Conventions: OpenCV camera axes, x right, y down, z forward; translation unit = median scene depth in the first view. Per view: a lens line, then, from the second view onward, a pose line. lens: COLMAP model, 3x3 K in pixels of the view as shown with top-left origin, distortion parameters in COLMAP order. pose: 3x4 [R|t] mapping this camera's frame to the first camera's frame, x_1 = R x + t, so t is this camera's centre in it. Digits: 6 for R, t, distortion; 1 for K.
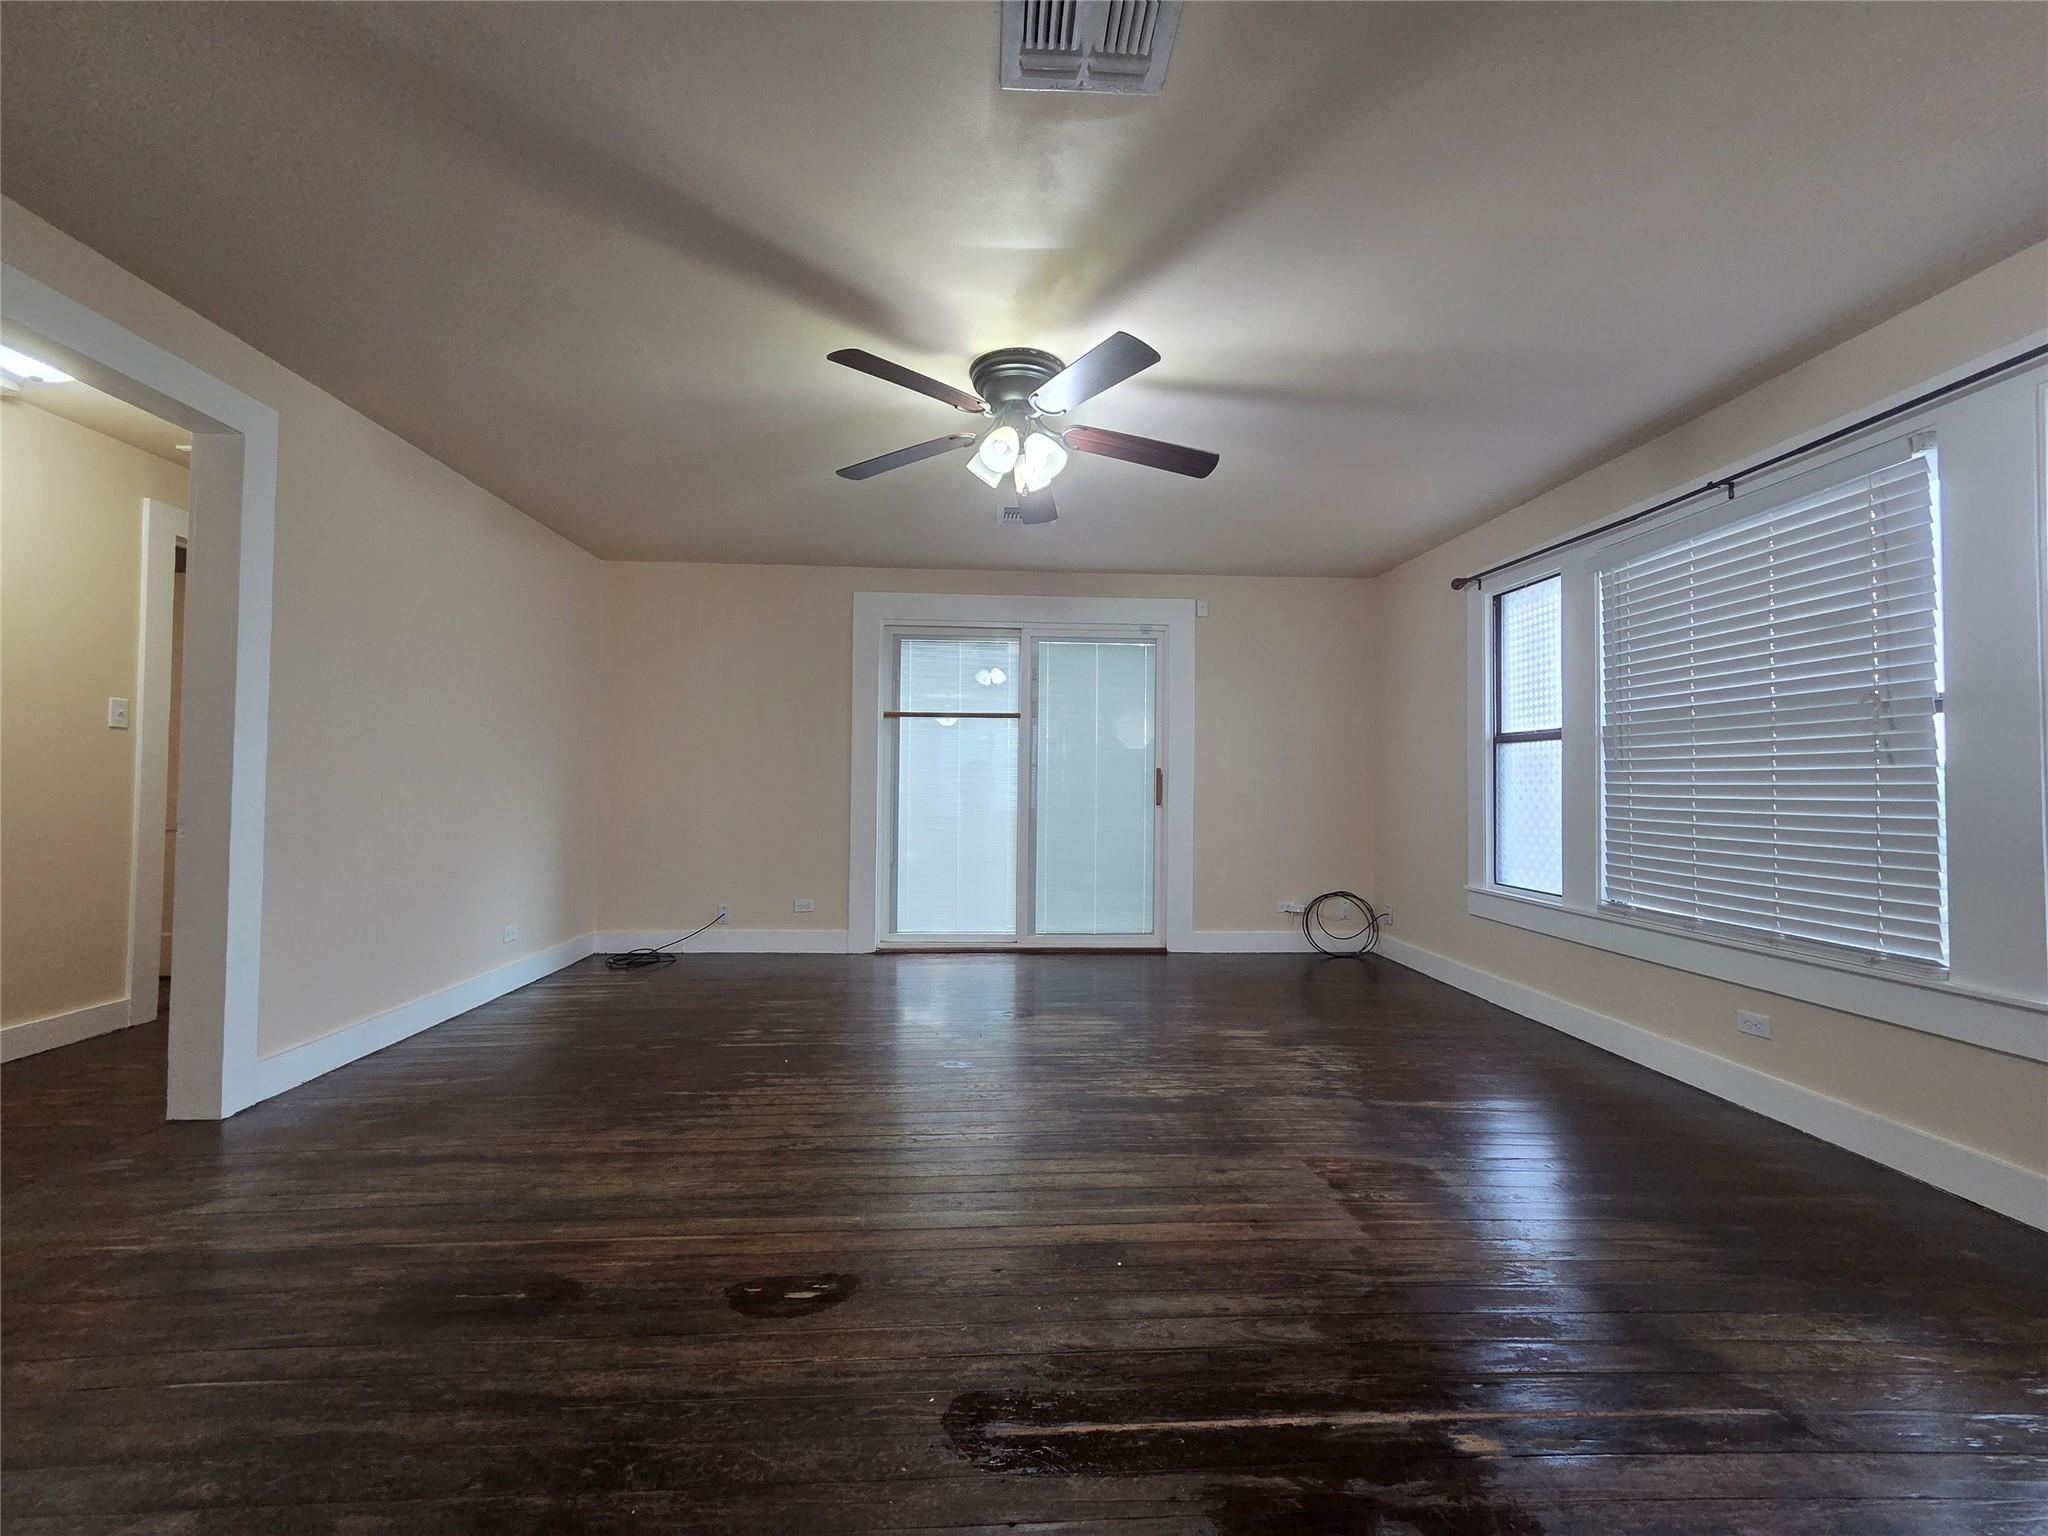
lens RADIAL K [[832.6, 0, 1018.6], [0, 832.6, 773.9], [0, 0, 1]] dist [0.002866, -0.000284]
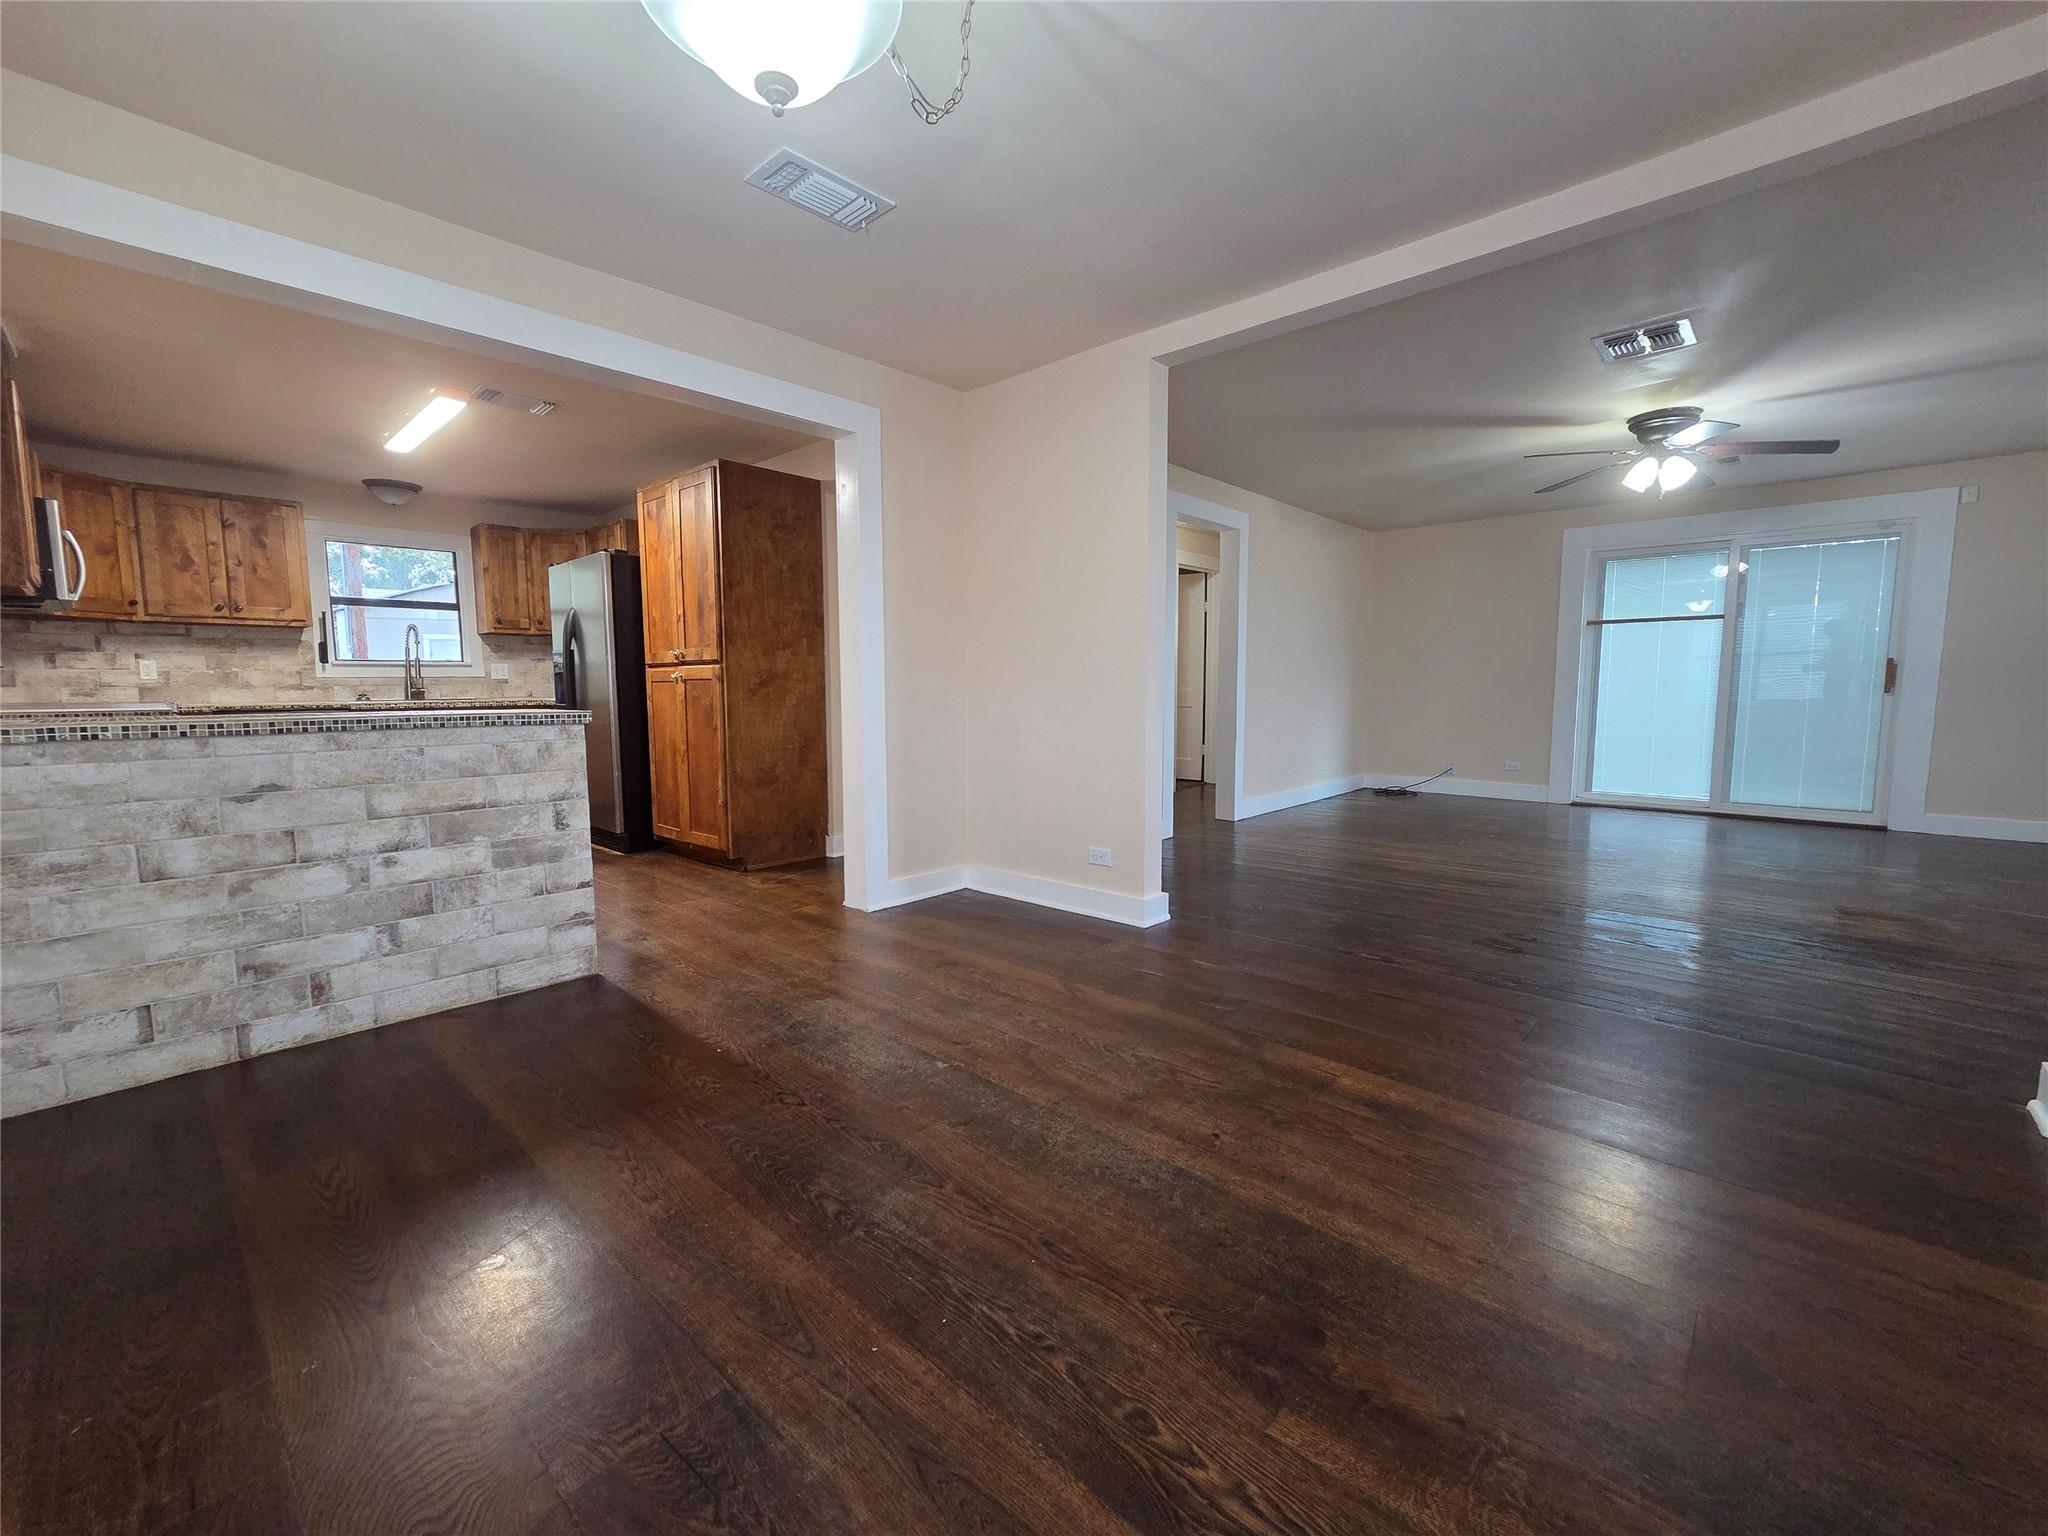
lens RADIAL K [[832.6, 0, 1024.9], [0, 832.6, 768.2], [0, 0, 1]] dist [0.002866, -0.000284]
pose [[0.691249, 0.063373, -0.719832, 0.181133], [0.026971, 0.993190, 0.113339, -0.017556], [0.722113, -0.097760, 0.684833, -0.542197]]
